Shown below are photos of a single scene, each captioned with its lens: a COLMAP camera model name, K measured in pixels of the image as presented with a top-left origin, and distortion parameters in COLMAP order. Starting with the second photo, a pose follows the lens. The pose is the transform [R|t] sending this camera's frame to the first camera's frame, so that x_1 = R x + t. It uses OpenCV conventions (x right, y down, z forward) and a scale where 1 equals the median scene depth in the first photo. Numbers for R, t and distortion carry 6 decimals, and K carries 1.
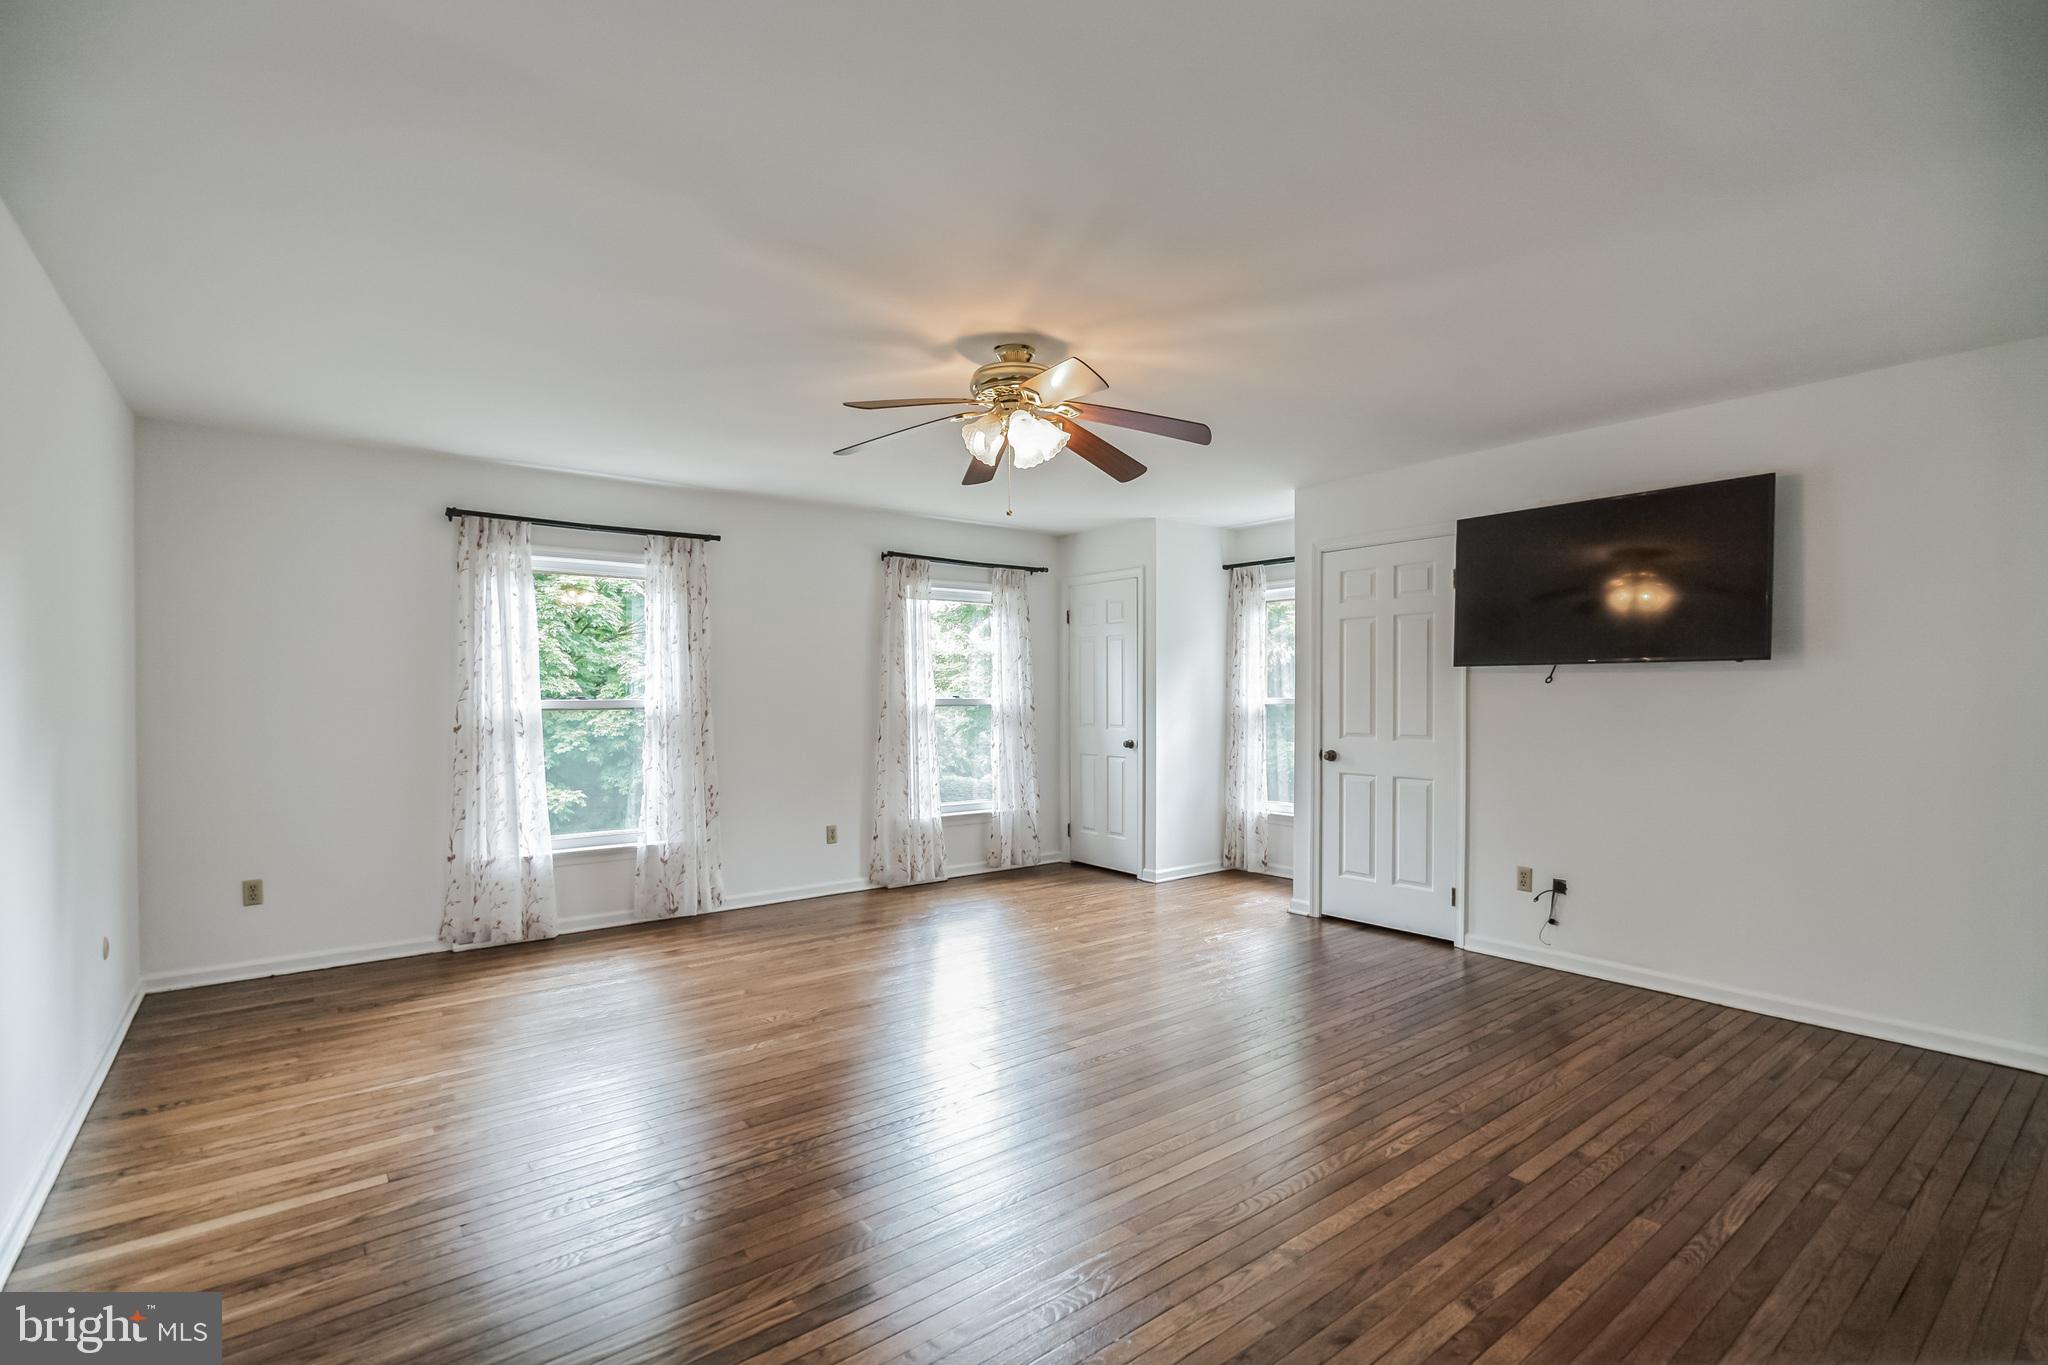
lens RADIAL K [[936.9, 0, 1022.9], [0, 936.9, 697.2], [0, 0, 1]] dist [-0.004356, -0.000637]
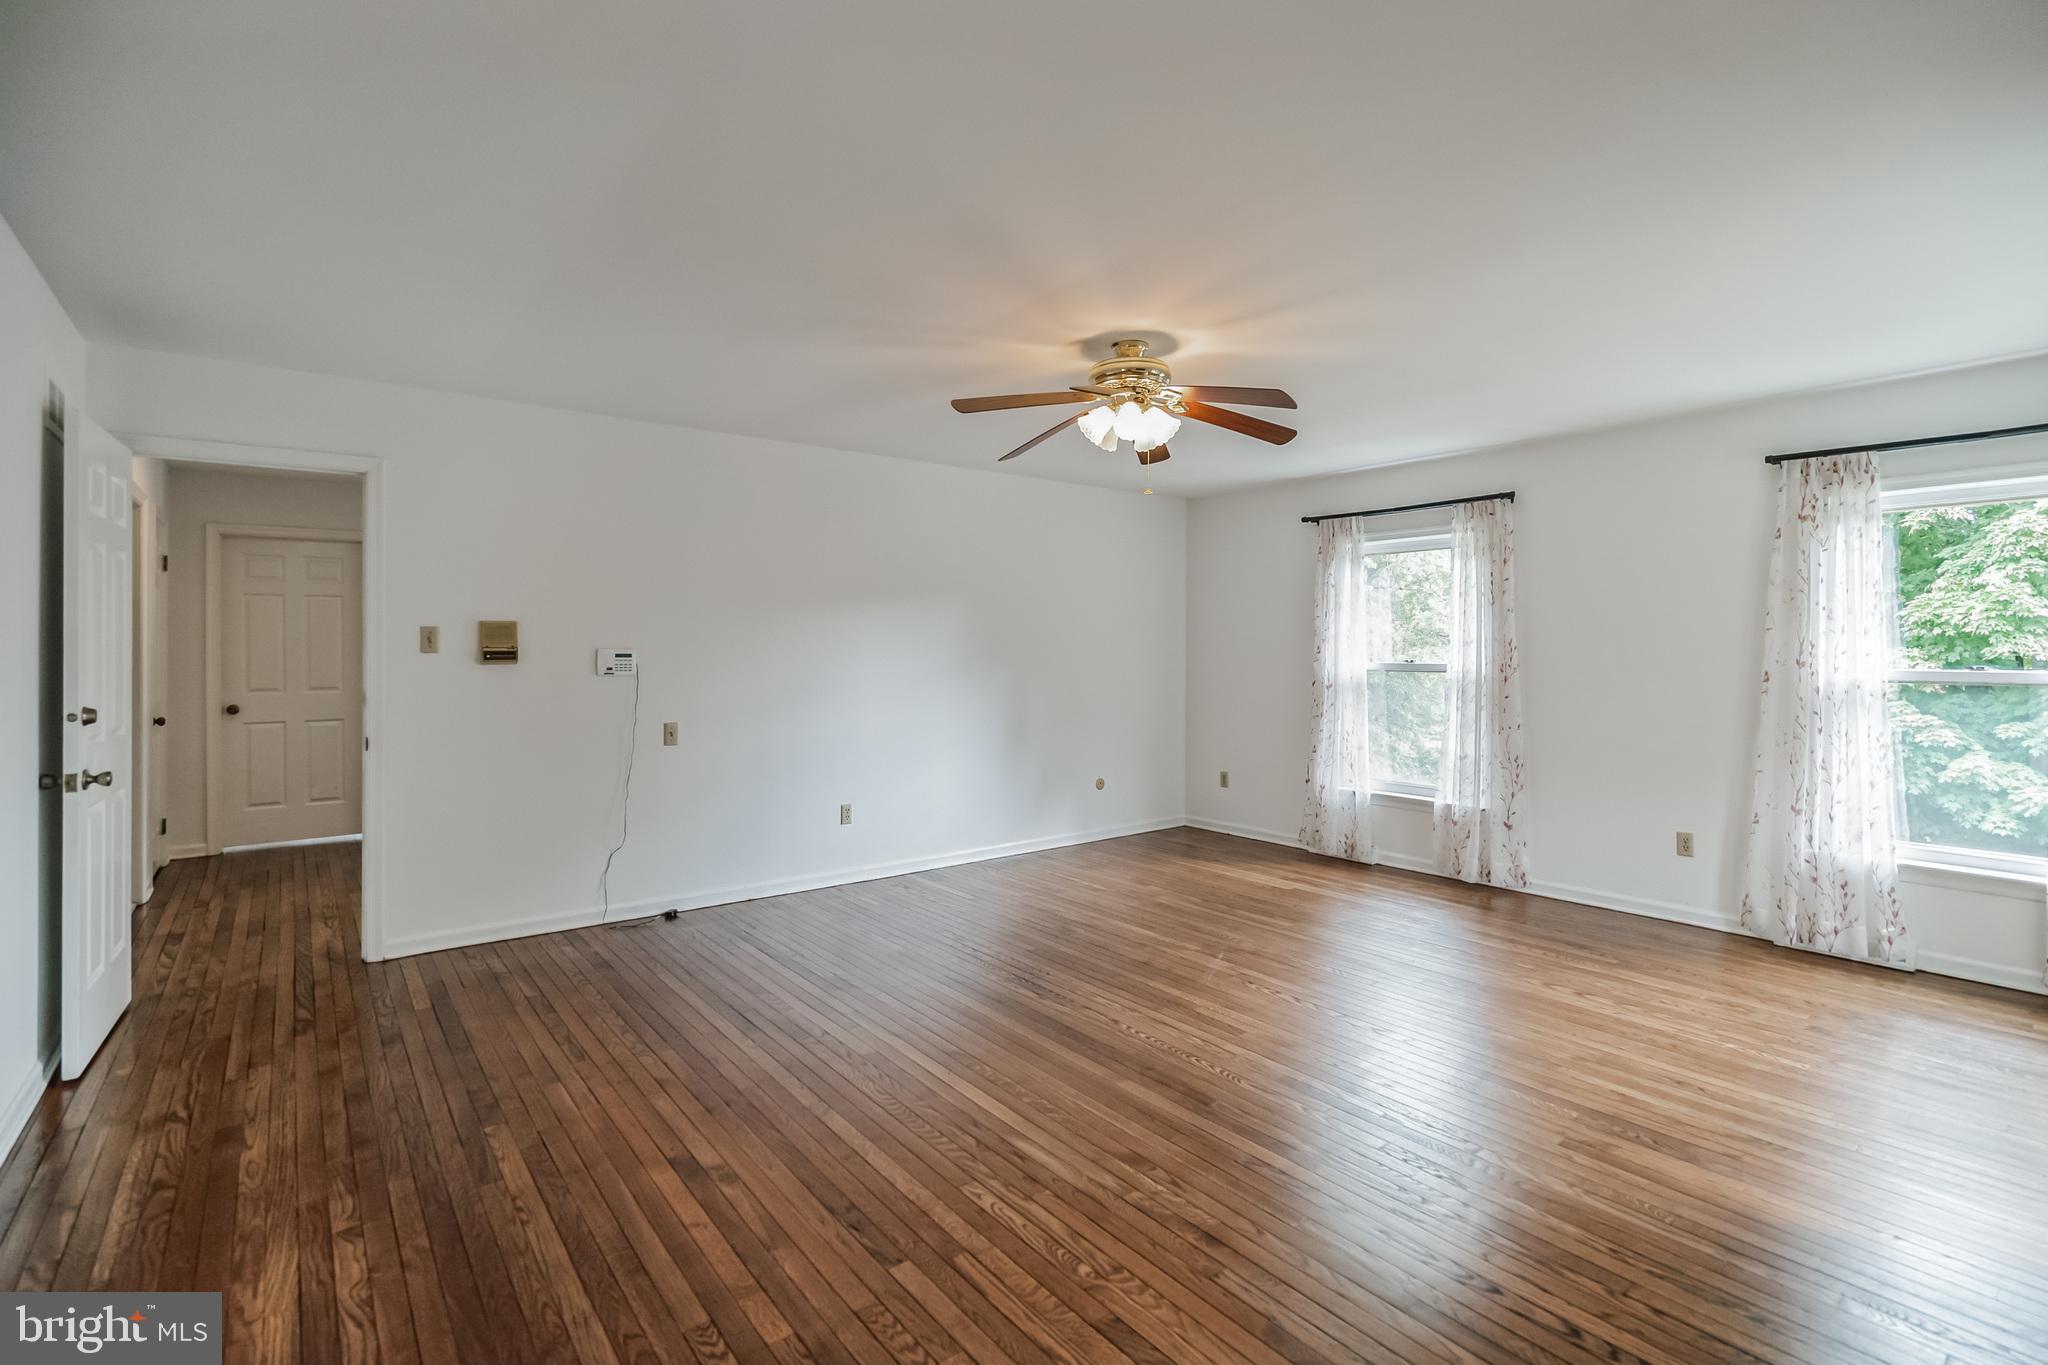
lens RADIAL K [[936.9, 0, 1017.9], [0, 936.9, 644.3], [0, 0, 1]] dist [-0.004356, -0.000637]
pose [[0.001804, -0.003853, -0.999991, 0.636133], [-0.007206, 0.999967, -0.003866, -0.011649], [0.999972, 0.007213, 0.001776, 0.518078]]
